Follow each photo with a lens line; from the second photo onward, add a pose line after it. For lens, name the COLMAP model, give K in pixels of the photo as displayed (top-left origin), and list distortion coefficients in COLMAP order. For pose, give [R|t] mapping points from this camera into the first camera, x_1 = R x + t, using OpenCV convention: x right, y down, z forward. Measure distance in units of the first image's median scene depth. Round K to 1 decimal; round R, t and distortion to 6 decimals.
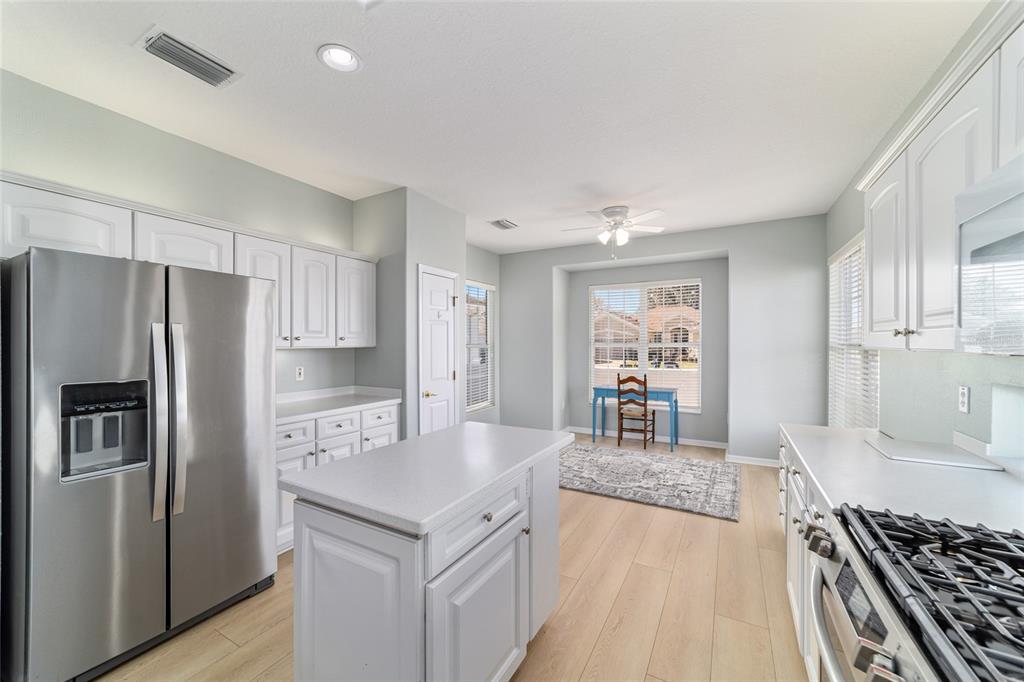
lens RADIAL K [[392.8, 0, 510.9], [0, 392.8, 341.9], [0, 0, 1]] dist [-0.012880, 0.006656]
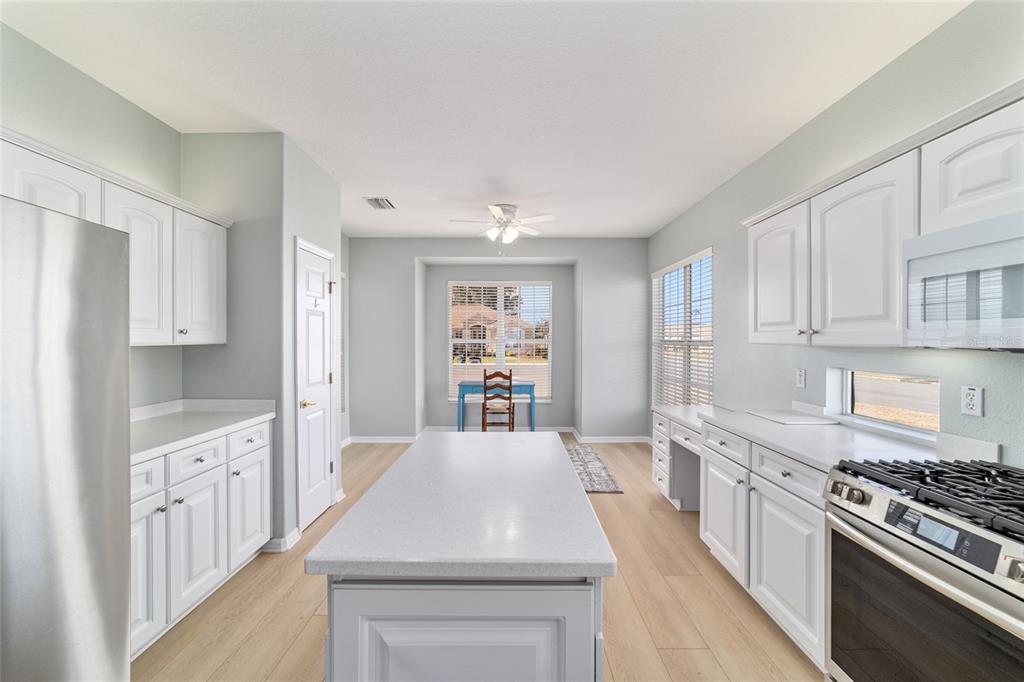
lens RADIAL K [[392.8, 0, 512.1], [0, 392.8, 338.2], [0, 0, 1]] dist [-0.012880, 0.006656]
pose [[0.874280, 0.004242, 0.485404, -0.203023], [-0.004351, 0.999990, -0.000902, 0.000806], [-0.485403, -0.001323, 0.874289, 0.100781]]
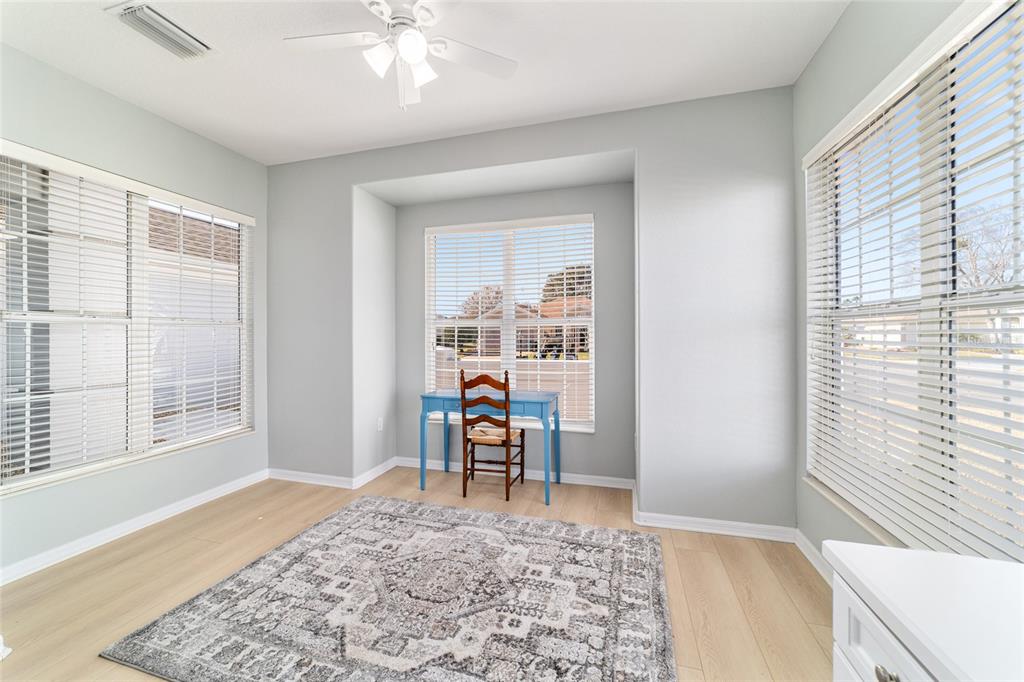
lens RADIAL K [[392.8, 0, 504.5], [0, 392.8, 334.6], [0, 0, 1]] dist [-0.012880, 0.006656]
pose [[0.977134, -0.001674, 0.212616, 0.271890], [0.001704, 0.999999, 0.000044, 0.035512], [-0.212616, 0.000319, 0.977136, 0.538539]]
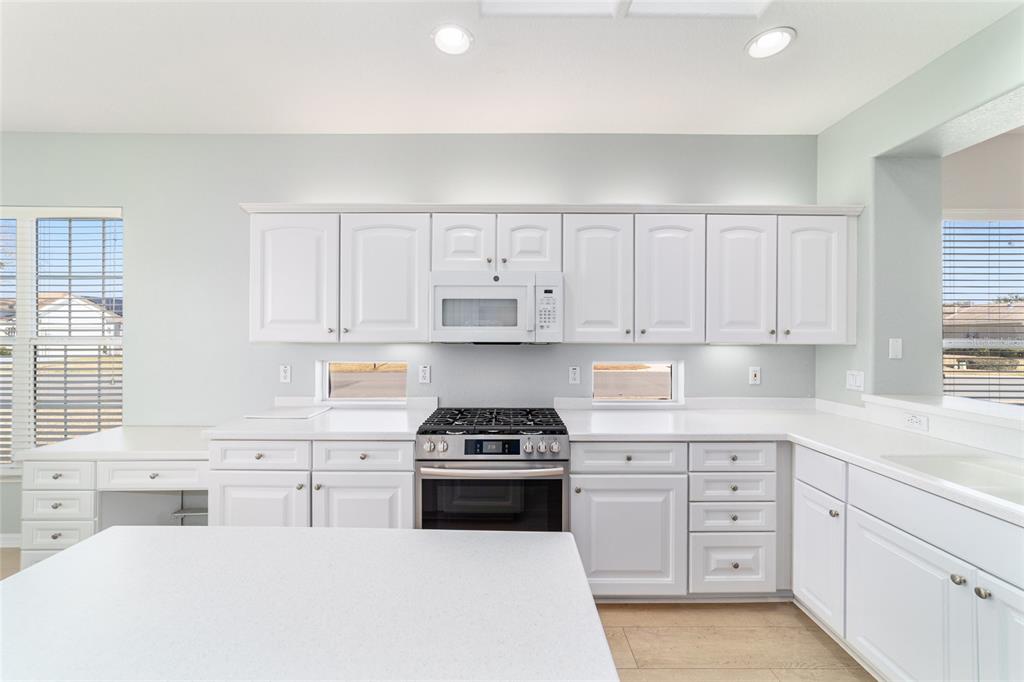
lens RADIAL K [[392.8, 0, 513.6], [0, 392.8, 335.0], [0, 0, 1]] dist [-0.012880, 0.006656]
pose [[-0.486472, -0.000479, 0.873696, -0.246511], [-0.004080, 0.999990, -0.001724, -0.002719], [-0.873686, -0.004403, -0.486469, 0.396099]]
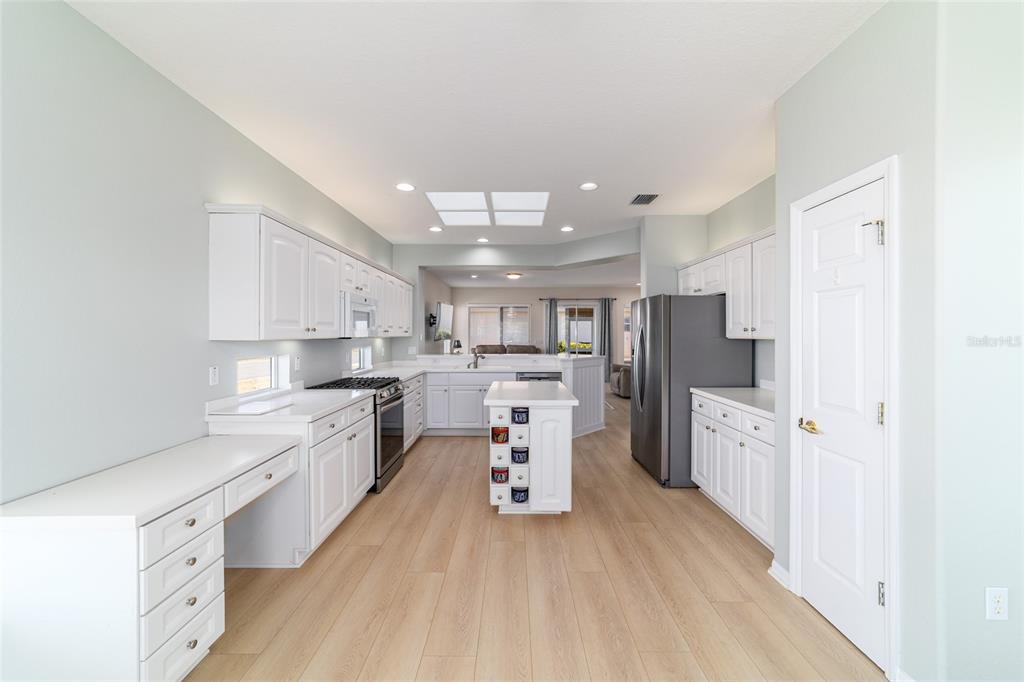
lens RADIAL K [[392.8, 0, 521.0], [0, 392.8, 335.9], [0, 0, 1]] dist [-0.012880, 0.006656]
pose [[-0.866187, 0.005746, -0.499688, 0.365638], [0.003730, 0.999980, 0.005033, 0.000266], [0.499707, 0.002496, -0.866191, 1.118808]]
